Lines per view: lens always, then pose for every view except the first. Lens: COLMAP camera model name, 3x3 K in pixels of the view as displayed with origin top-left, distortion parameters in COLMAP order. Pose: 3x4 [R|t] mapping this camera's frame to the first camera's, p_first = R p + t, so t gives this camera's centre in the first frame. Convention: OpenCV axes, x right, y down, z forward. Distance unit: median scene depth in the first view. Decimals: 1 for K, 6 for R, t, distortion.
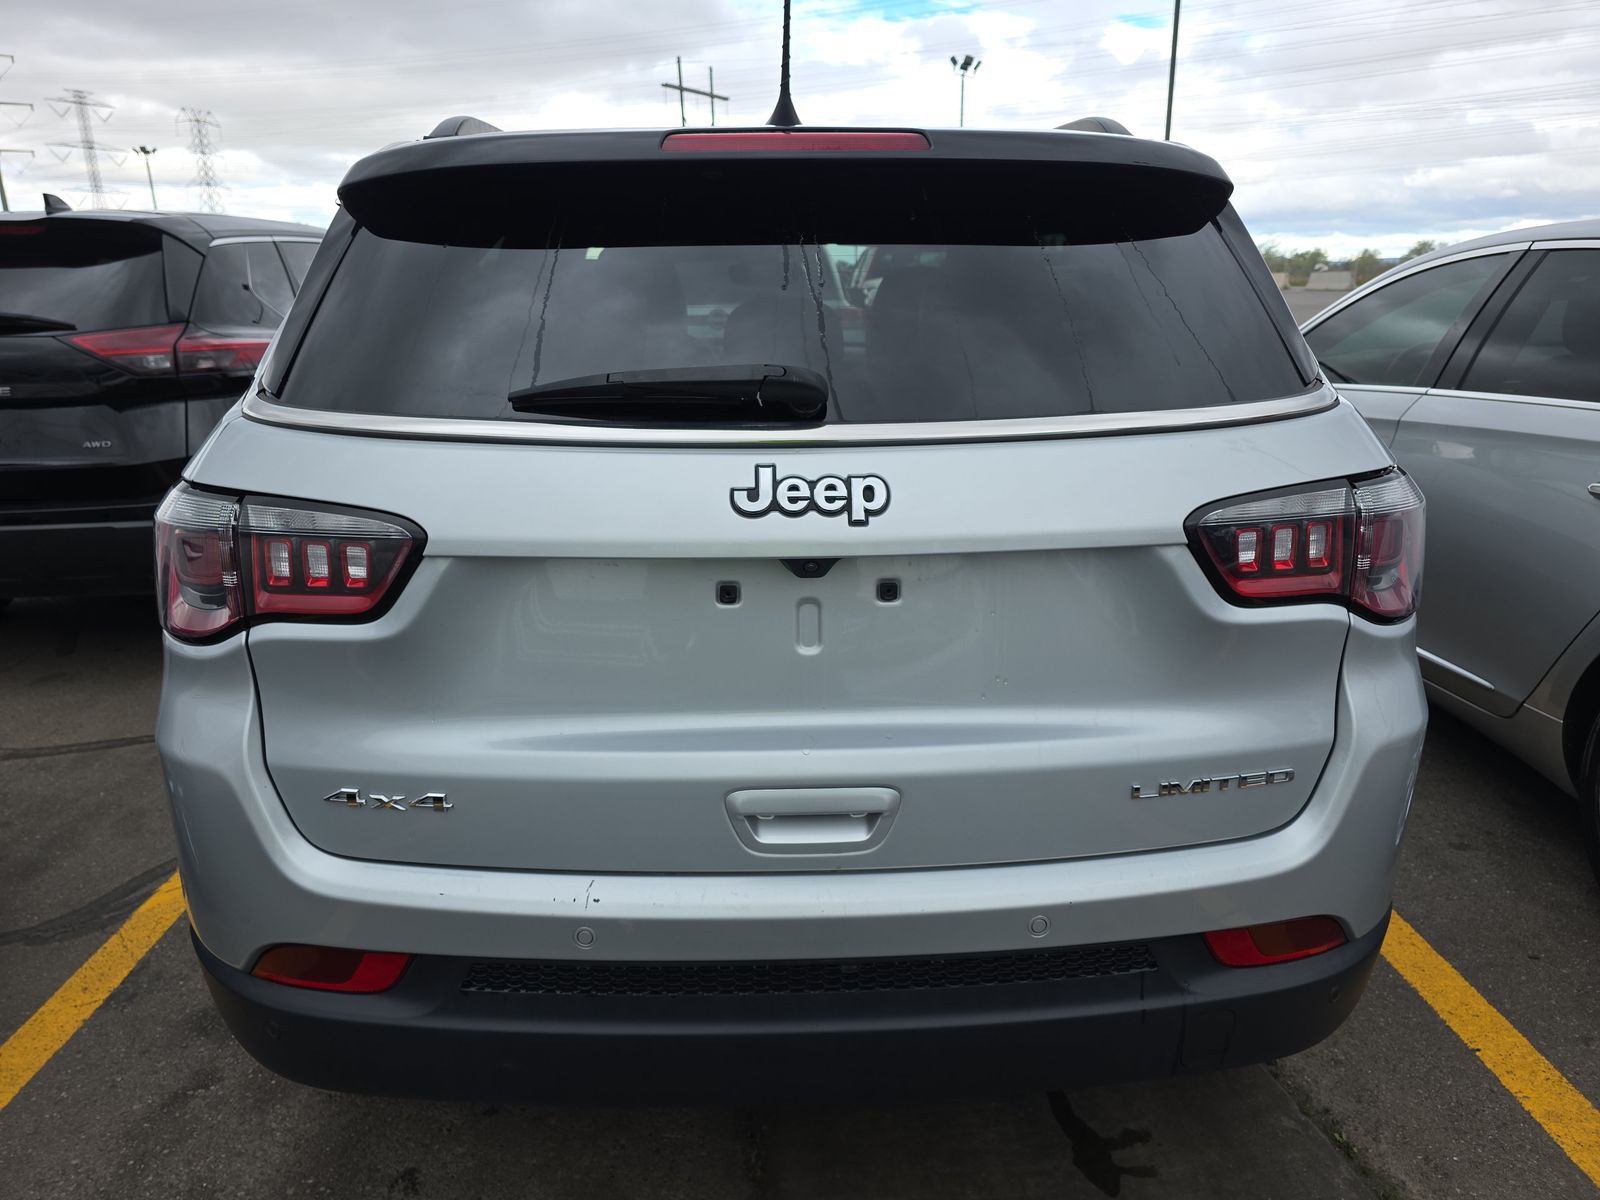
lens RADIAL K [[1091.1, 0, 800.0], [0, 1091.1, 600.0], [0, 0, 1]] dist [0.028642, 0.000007]
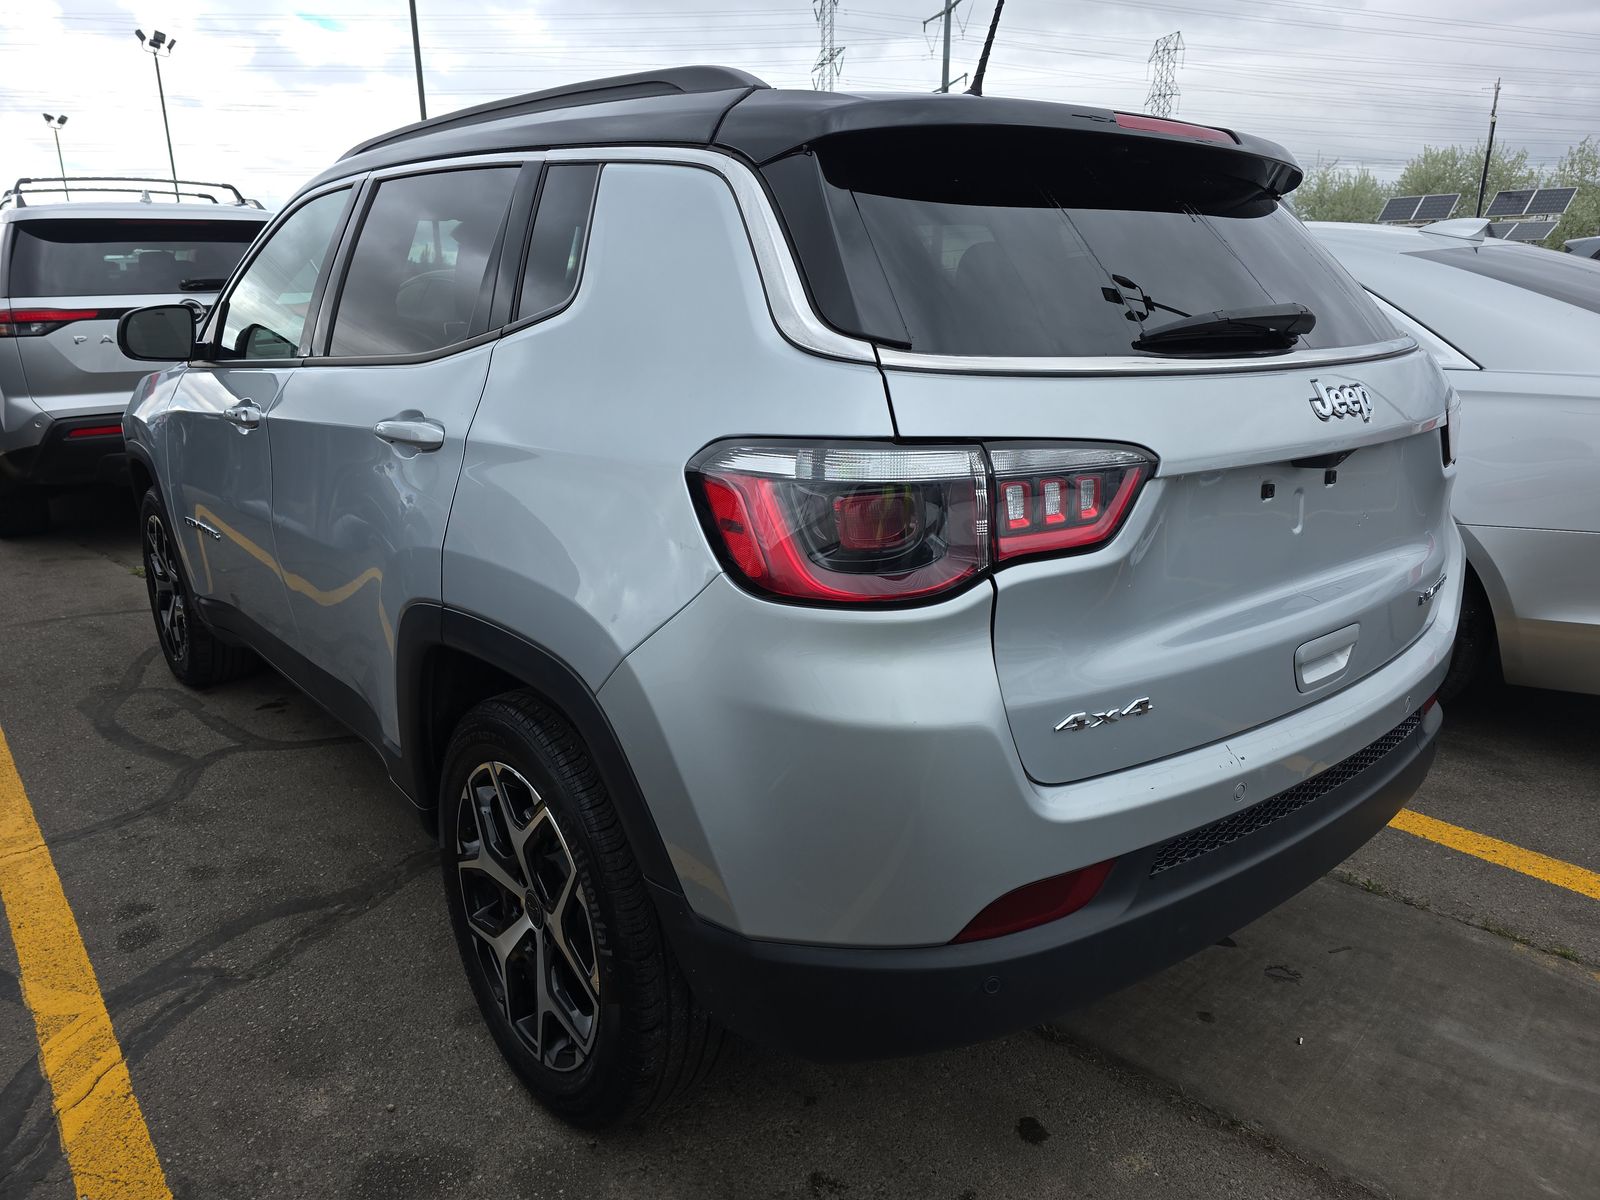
lens RADIAL K [[1093.8, 0, 800.0], [0, 1093.8, 600.0], [0, 0, 1]] dist [0.004185, -0.002931]
pose [[0.792377, -0.159590, 0.588787, -1.115340], [0.162895, 0.985480, 0.047893, -0.025607], [-0.587881, 0.057961, 0.806868, 0.284626]]
